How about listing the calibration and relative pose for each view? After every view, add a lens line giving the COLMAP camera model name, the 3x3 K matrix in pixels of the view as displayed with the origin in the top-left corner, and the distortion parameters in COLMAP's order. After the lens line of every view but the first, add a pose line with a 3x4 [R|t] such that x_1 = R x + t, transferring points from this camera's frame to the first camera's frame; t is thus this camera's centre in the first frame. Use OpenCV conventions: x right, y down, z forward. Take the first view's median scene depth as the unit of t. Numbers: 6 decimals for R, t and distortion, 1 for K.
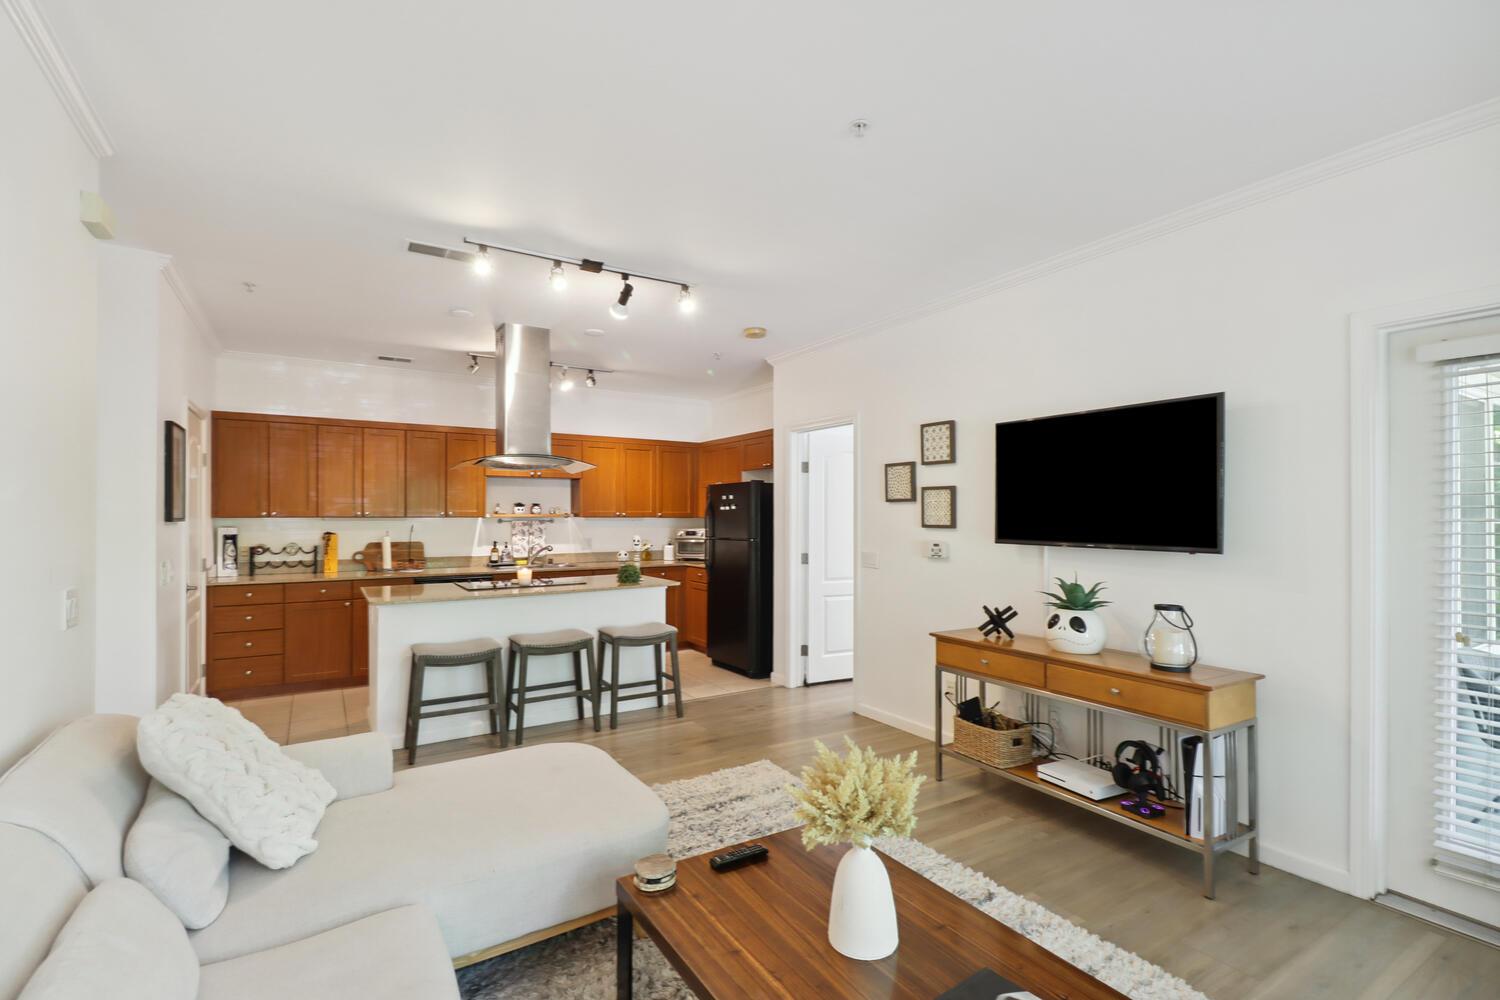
lens RADIAL K [[701.8, 0, 750.6], [0, 701.8, 515.9], [0, 0, 1]] dist [0.019844, -0.007672]
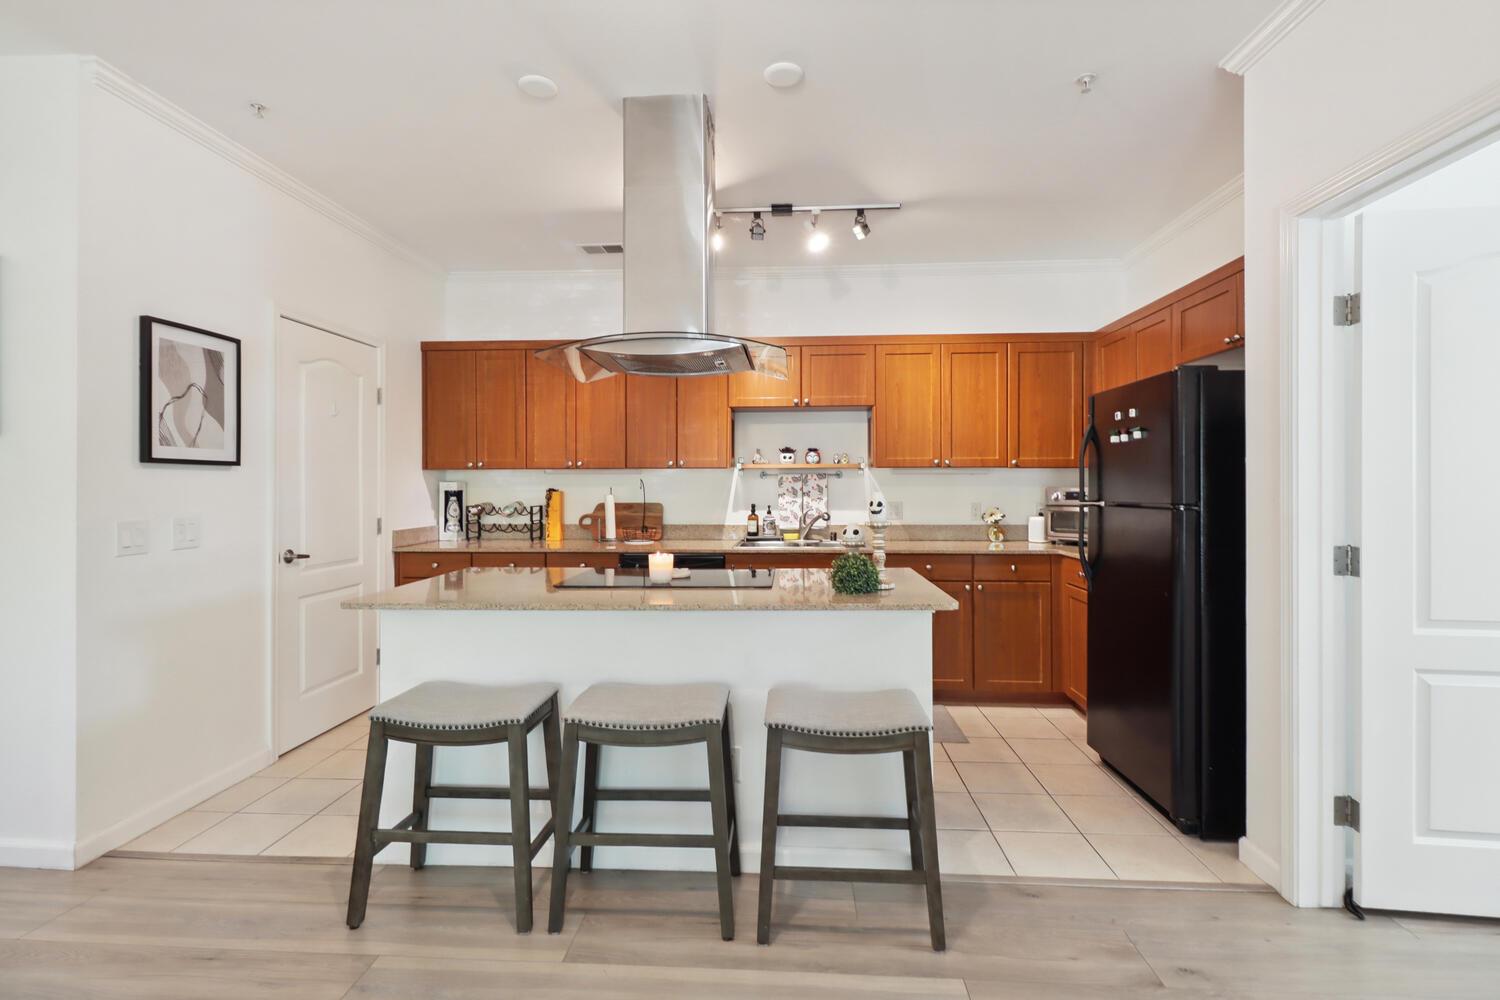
lens RADIAL K [[701.8, 0, 753.4], [0, 701.8, 483.4], [0, 0, 1]] dist [0.019844, -0.007672]
pose [[0.817090, -0.003202, -0.576501, 0.037747], [0.001933, 0.999994, -0.002815, 0.020968], [0.576506, 0.001186, 0.817092, 0.517939]]
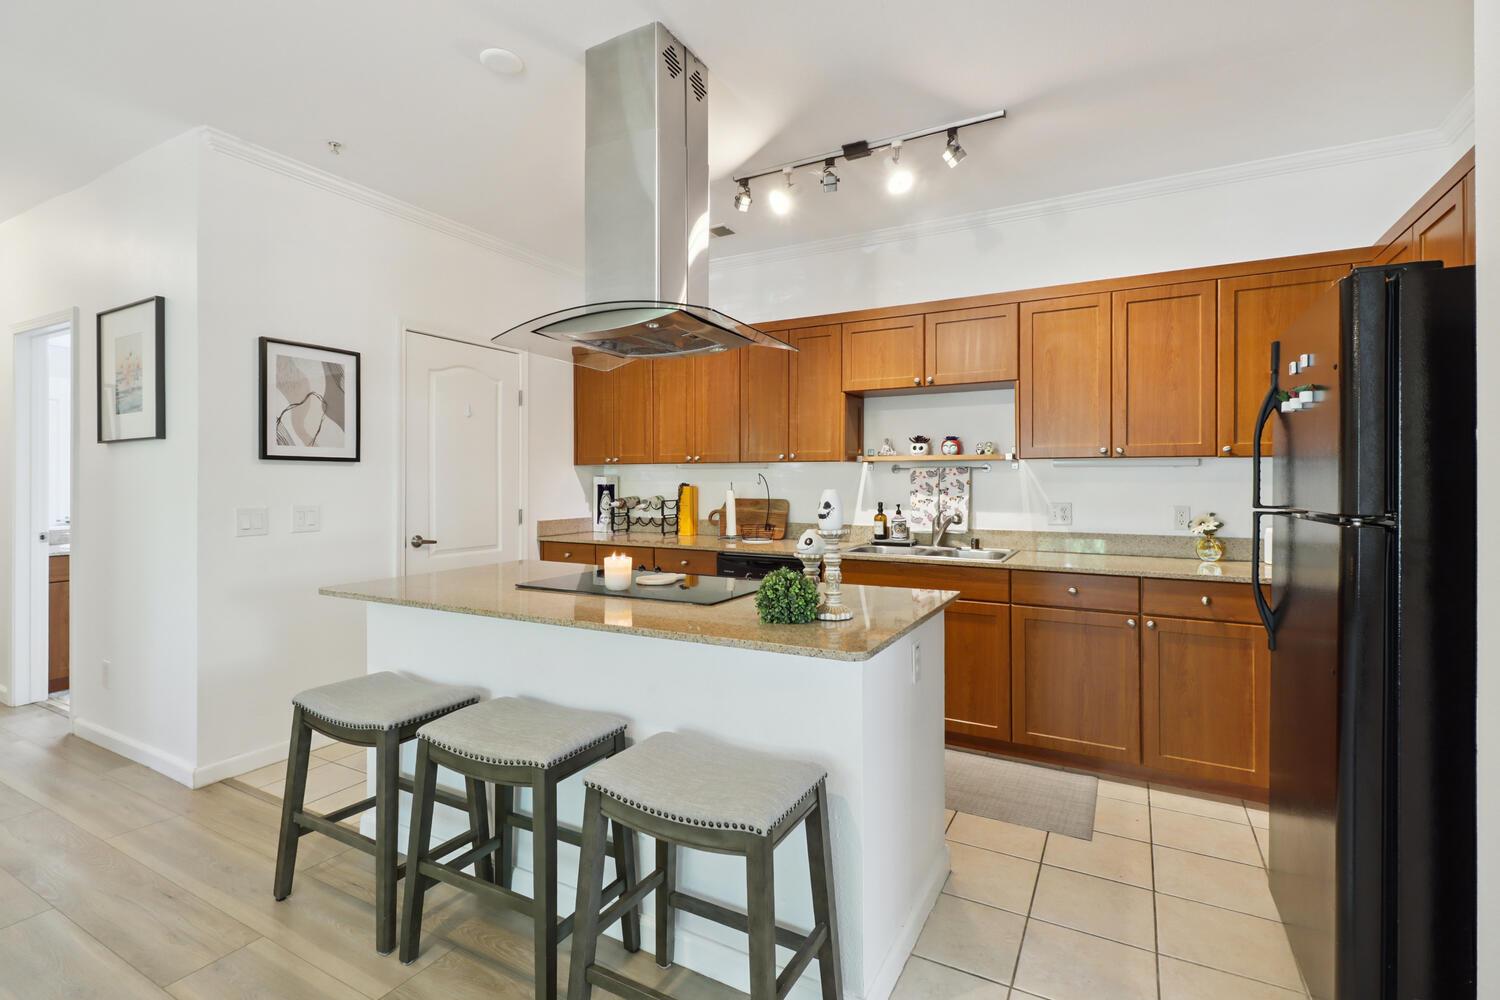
lens RADIAL K [[701.8, 0, 753.3], [0, 701.8, 479.6], [0, 0, 1]] dist [0.019844, -0.007672]
pose [[0.492795, -0.000565, -0.870145, 0.116415], [-0.002078, 0.999996, -0.001826, 0.021432], [0.870143, 0.002708, 0.492792, 0.724184]]
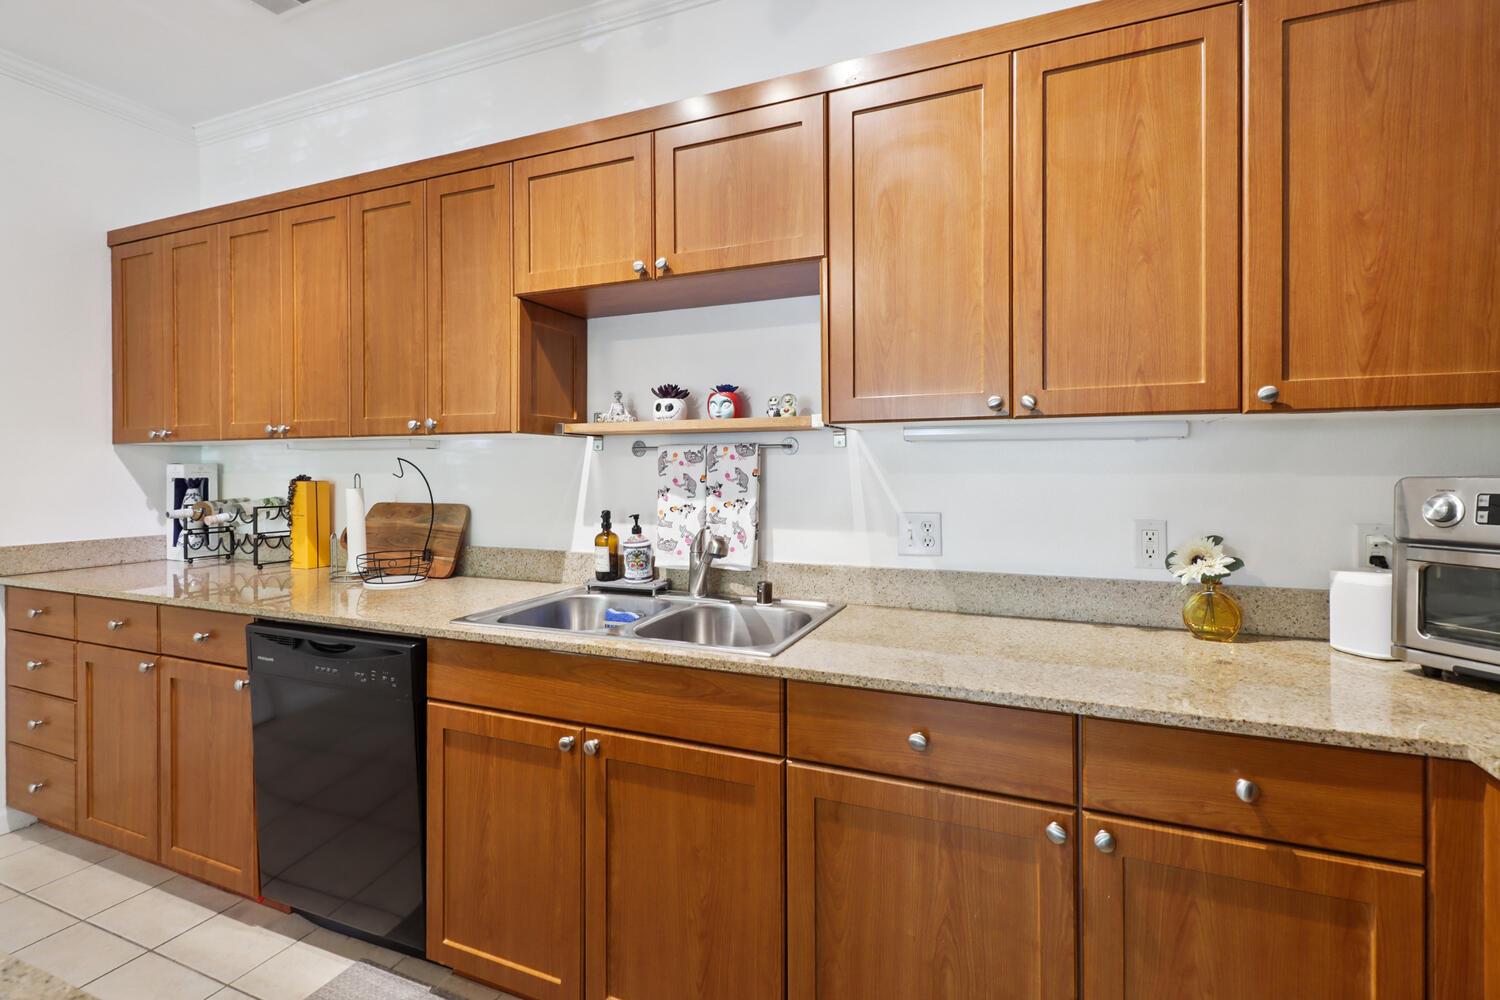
lens RADIAL K [[701.8, 0, 762.5], [0, 701.8, 470.4], [0, 0, 1]] dist [0.019844, -0.007672]
pose [[0.583383, -0.000579, -0.812197, -0.077729], [0.001204, 0.999999, 0.000152, 0.021156], [0.812196, -0.001067, 0.583383, 1.027900]]
